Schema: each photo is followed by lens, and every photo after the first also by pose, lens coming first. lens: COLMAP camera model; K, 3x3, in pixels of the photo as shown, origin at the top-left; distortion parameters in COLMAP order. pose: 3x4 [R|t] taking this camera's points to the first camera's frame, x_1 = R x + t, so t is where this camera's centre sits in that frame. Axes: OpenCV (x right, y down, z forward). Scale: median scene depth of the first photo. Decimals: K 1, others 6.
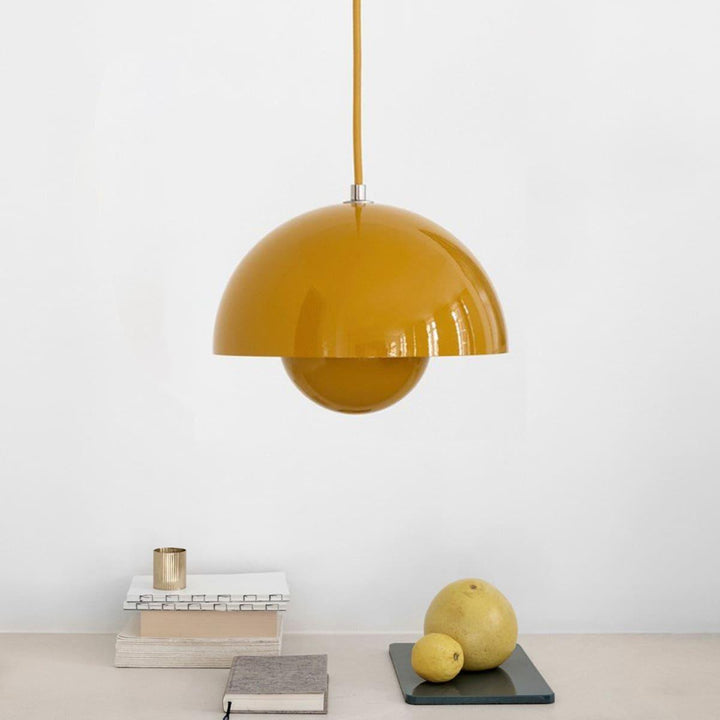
lens RADIAL K [[1302.6, 0, 361.0], [0, 1302.6, 361.5], [0, 0, 1]] dist [-0.045493, 0.000000]
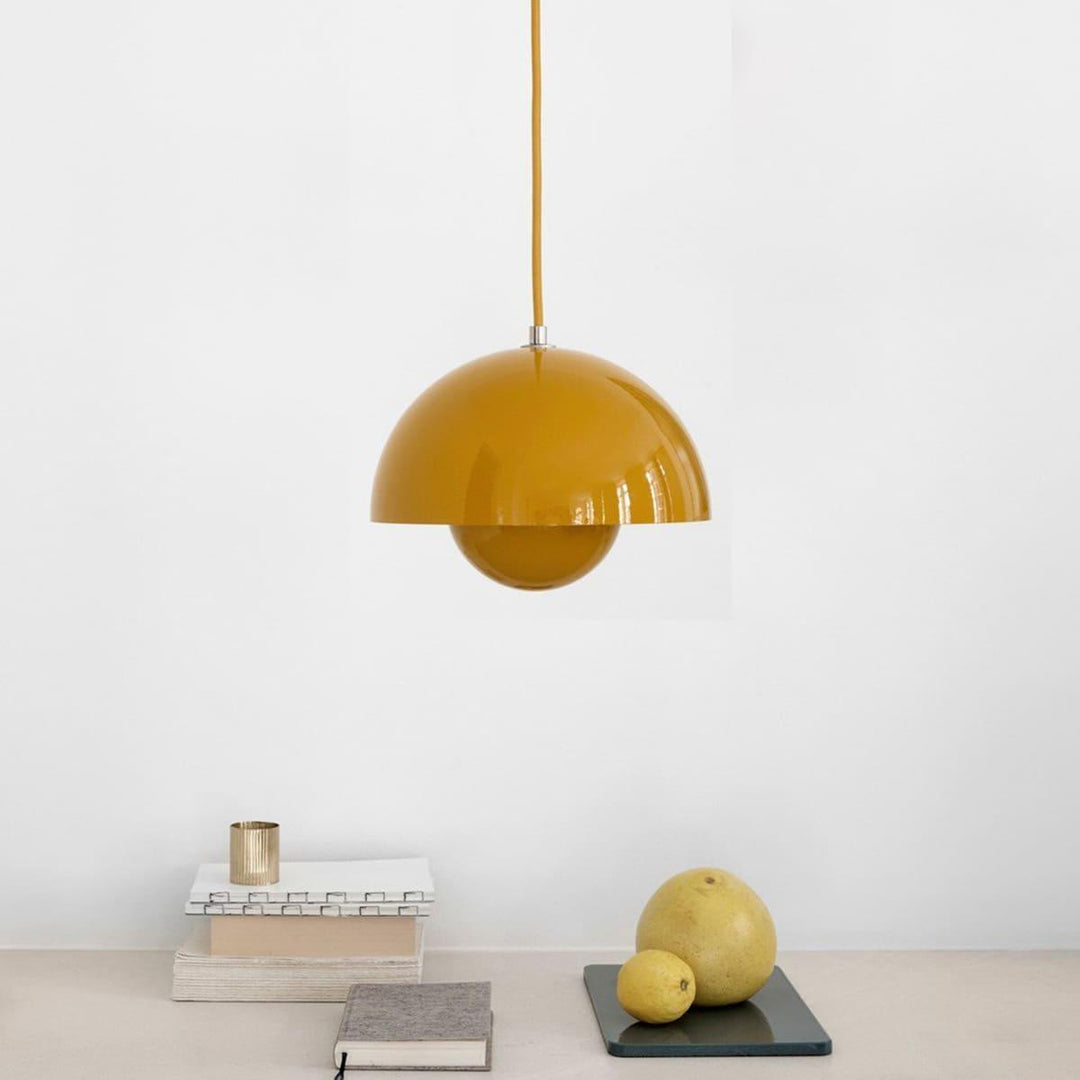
lens RADIAL K [[1953.8, 0, 538.6], [0, 1953.8, 537.5], [0, 0, 1]] dist [-0.045493, 0.000000]
pose [[0.999999, -0.000428, -0.001369, -0.000010], [0.000424, 0.999997, -0.002407, 0.008026], [0.001370, 0.002407, 0.999996, -0.299519]]
